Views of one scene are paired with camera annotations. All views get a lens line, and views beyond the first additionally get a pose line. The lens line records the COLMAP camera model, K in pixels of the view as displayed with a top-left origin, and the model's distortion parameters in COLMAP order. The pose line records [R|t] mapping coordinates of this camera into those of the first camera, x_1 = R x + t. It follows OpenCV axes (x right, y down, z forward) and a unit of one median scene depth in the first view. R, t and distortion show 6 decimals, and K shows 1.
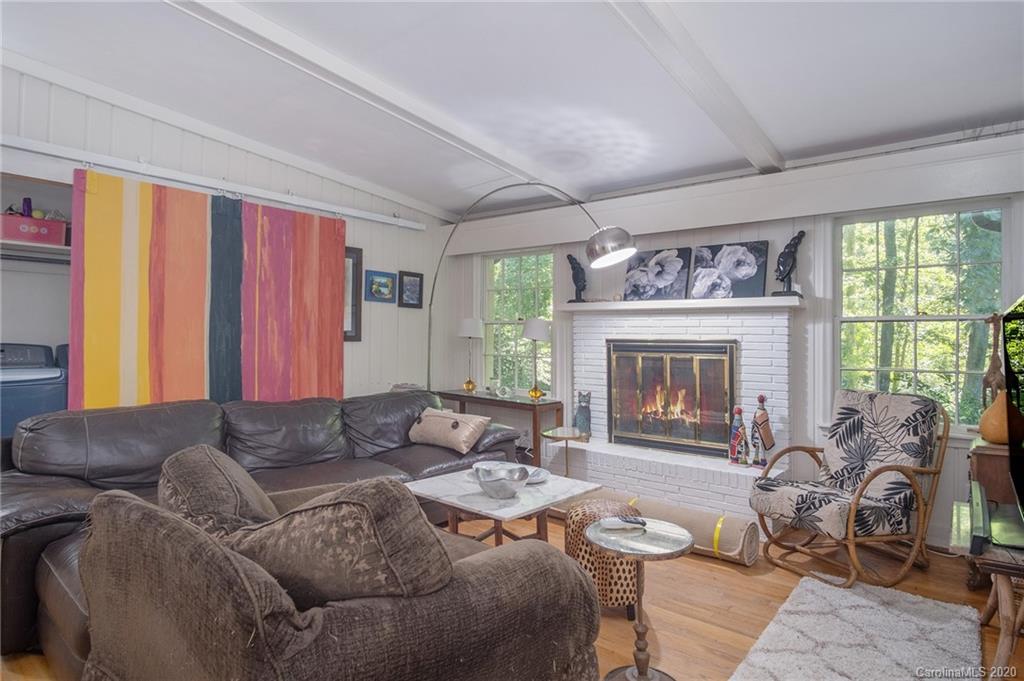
lens RADIAL K [[529.8, 0, 512.0], [0, 529.8, 340.5], [0, 0, 1]] dist [-0.013576, 0.000485]
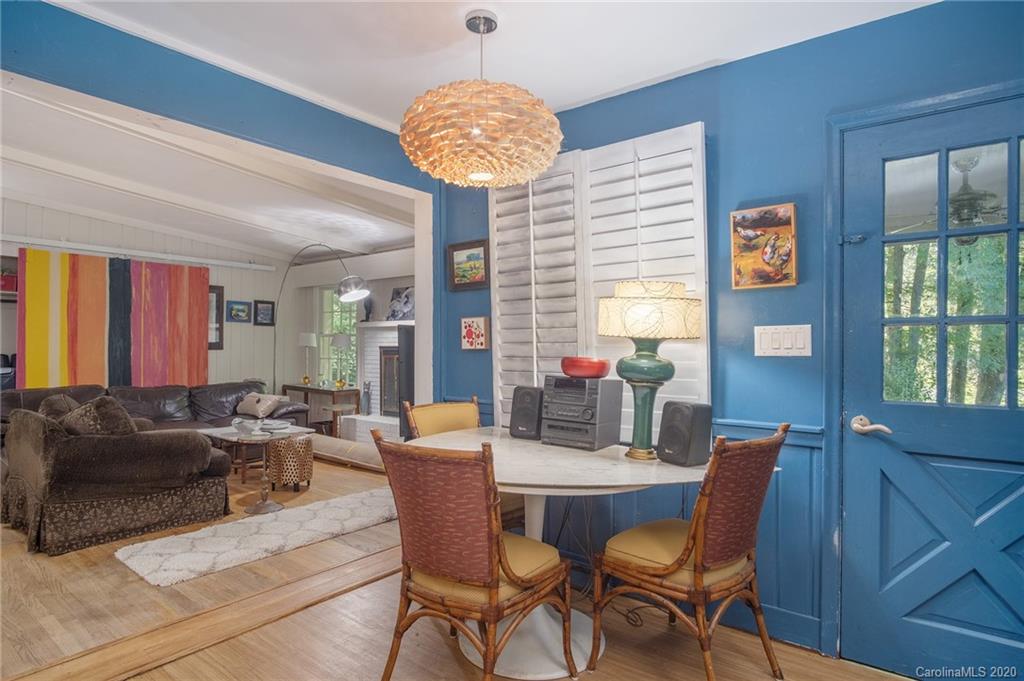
lens RADIAL K [[534.3, 0, 505.8], [0, 534.3, 351.3], [0, 0, 1]] dist [-0.031359, 0.008591]
pose [[0.999846, -0.011809, 0.012992, 0.568280], [0.011722, 0.999909, 0.006742, 0.006044], [-0.013071, -0.006588, 0.999893, -0.564618]]
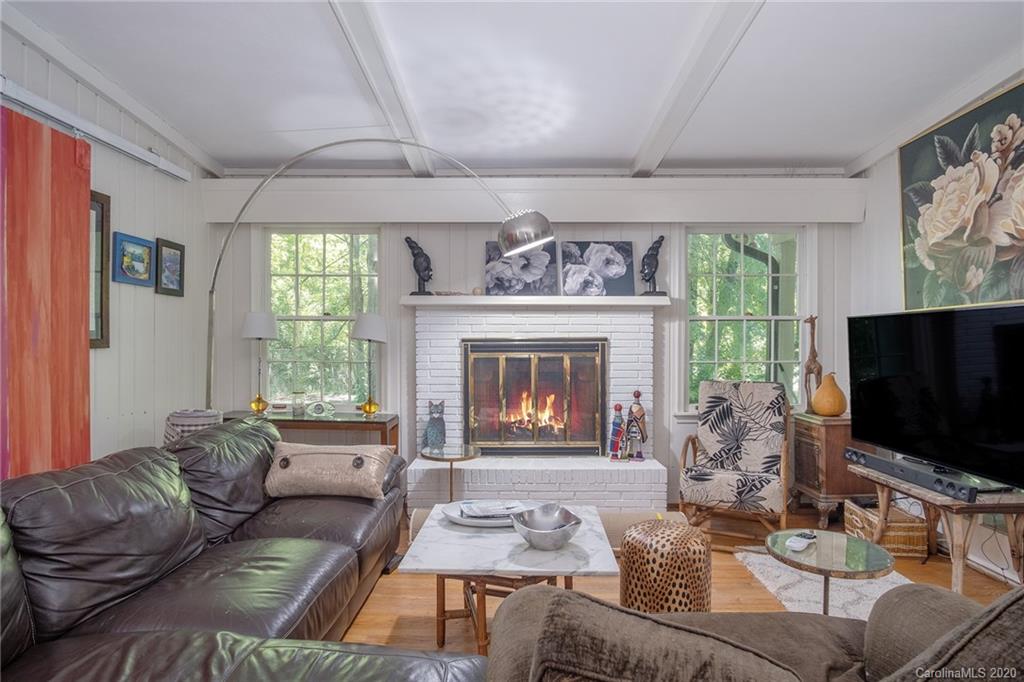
lens RADIAL K [[555.6, 0, 502.5], [0, 555.6, 351.5], [0, 0, 1]] dist [-0.028184, 0.001071]
pose [[0.803463, -0.027369, 0.594725, -0.348798], [0.012282, 0.999492, 0.029403, -0.008184], [-0.595228, -0.016320, 0.803391, 0.252837]]
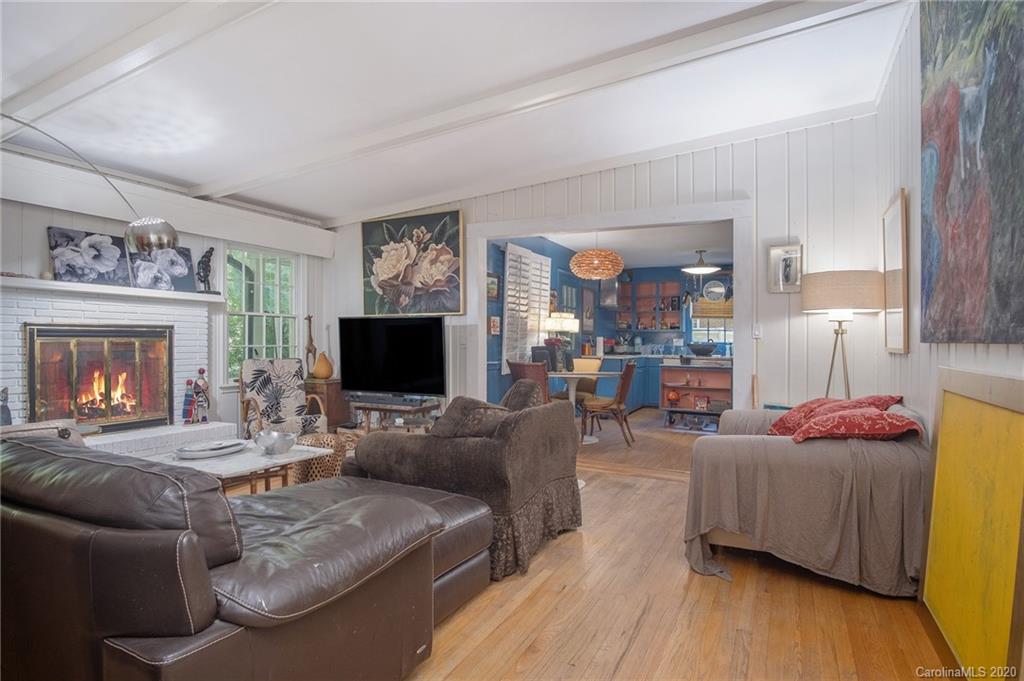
lens RADIAL K [[546.2, 0, 478.6], [0, 546.2, 349.1], [0, 0, 1]] dist [-0.019722, 0.000005]
pose [[-0.127302, -0.034006, 0.991281, -0.853931], [-0.016228, 0.999350, 0.032199, 0.000378], [-0.991731, -0.011988, -0.127771, 0.438246]]
